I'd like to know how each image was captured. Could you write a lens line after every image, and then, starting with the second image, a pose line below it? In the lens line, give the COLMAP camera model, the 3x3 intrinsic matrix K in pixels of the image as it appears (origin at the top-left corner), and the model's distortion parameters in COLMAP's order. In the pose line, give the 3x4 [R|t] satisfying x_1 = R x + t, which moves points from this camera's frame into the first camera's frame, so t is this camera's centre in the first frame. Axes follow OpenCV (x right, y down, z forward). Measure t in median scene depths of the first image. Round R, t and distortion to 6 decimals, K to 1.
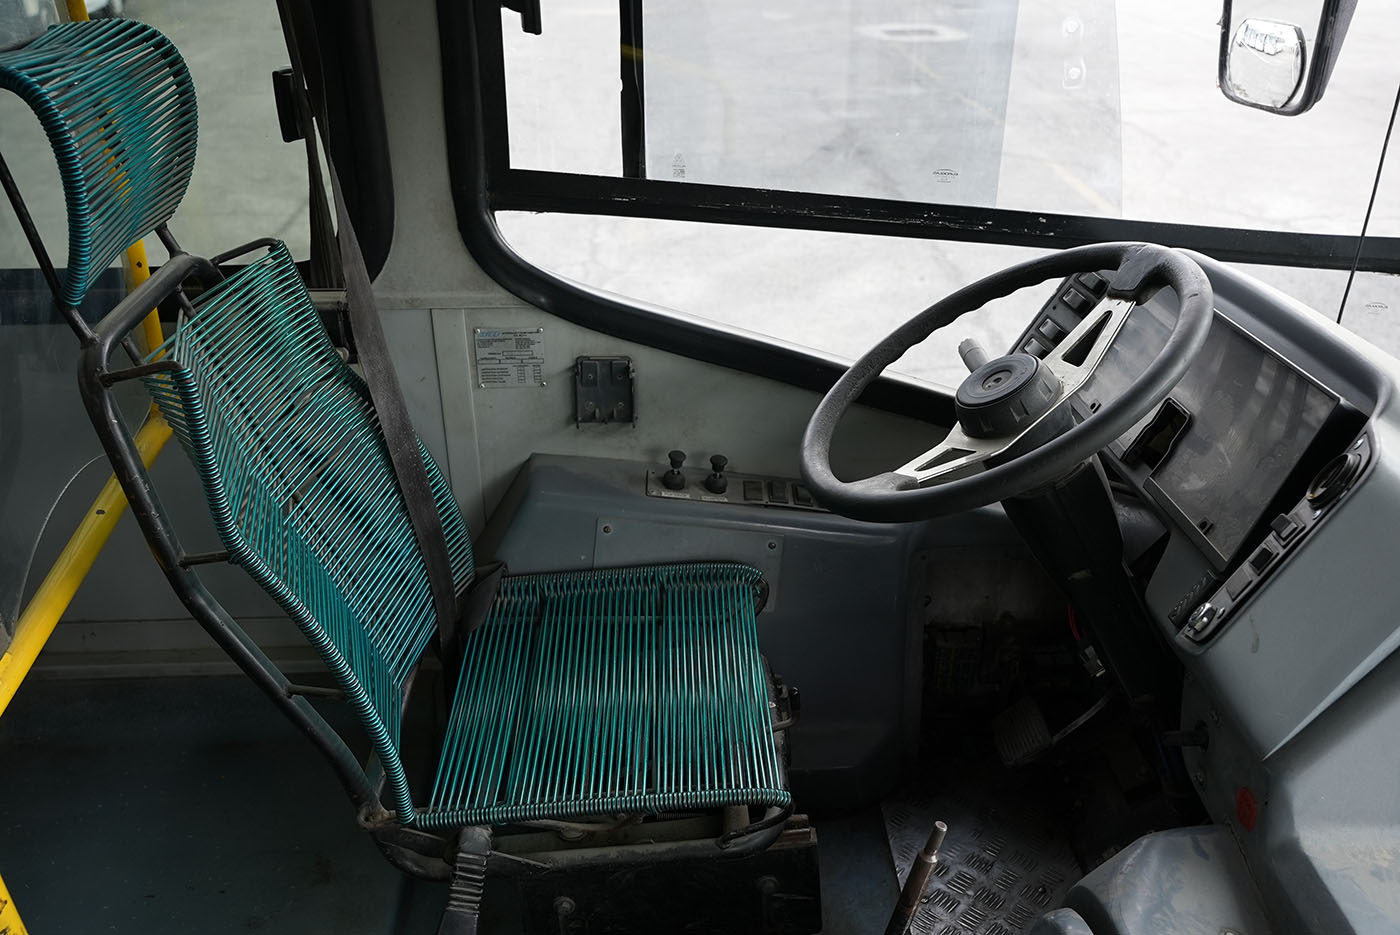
lens RADIAL K [[1182.7, 0, 700.0], [0, 1182.7, 467.5], [0, 0, 1]] dist [-0.048627, 0.007563]
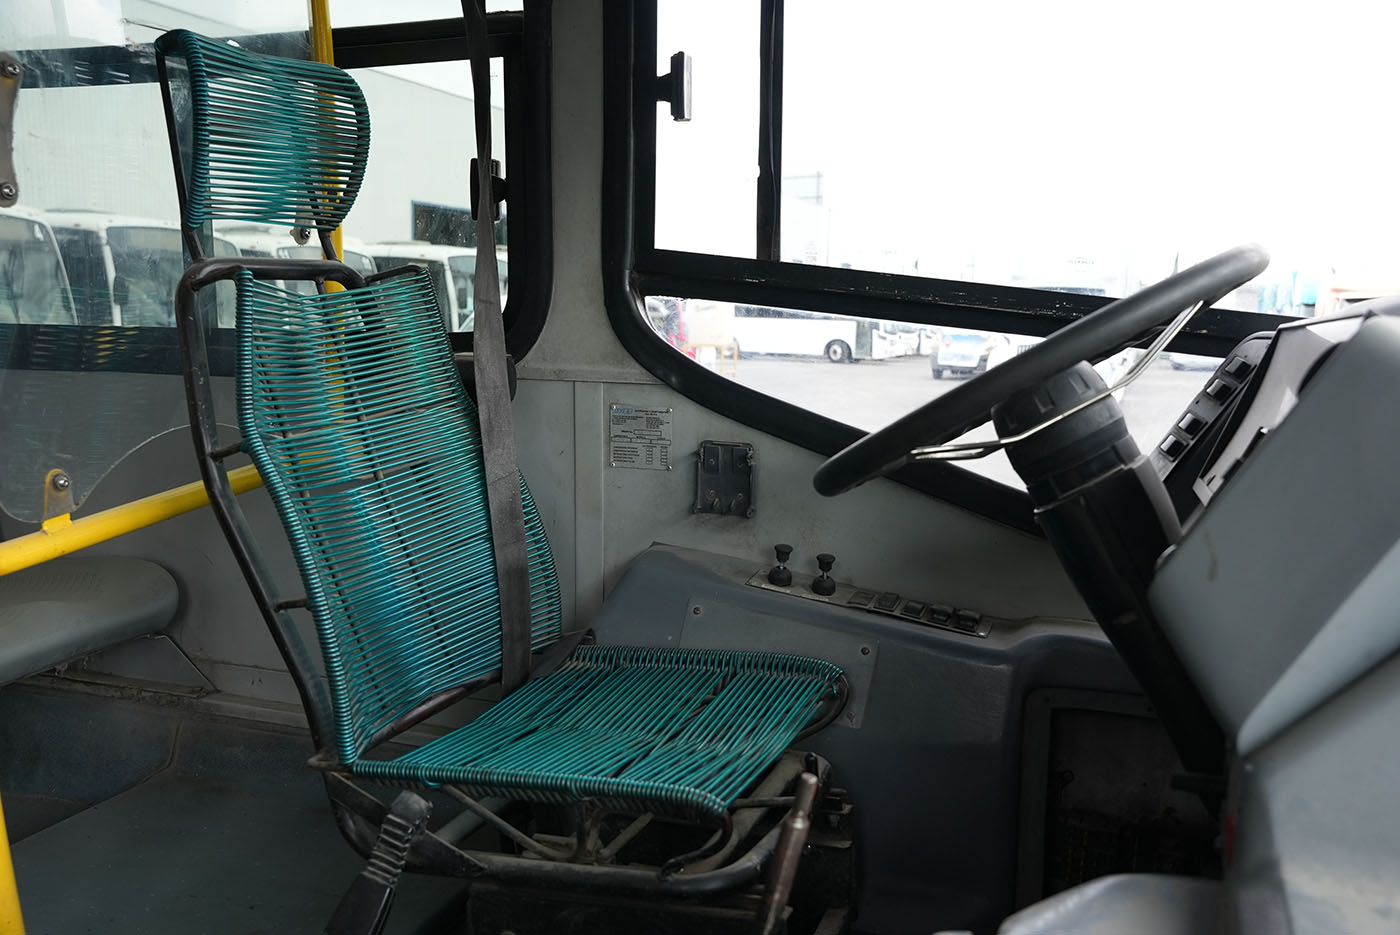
lens RADIAL K [[1182.7, 0, 700.0], [0, 1182.7, 467.5], [0, 0, 1]] dist [-0.048627, 0.007563]
pose [[0.933162, 0.076045, -0.351321, 0.252195], [-0.185208, 0.939362, -0.288611, 0.220538], [0.308070, 0.334388, 0.890661, 0.112561]]
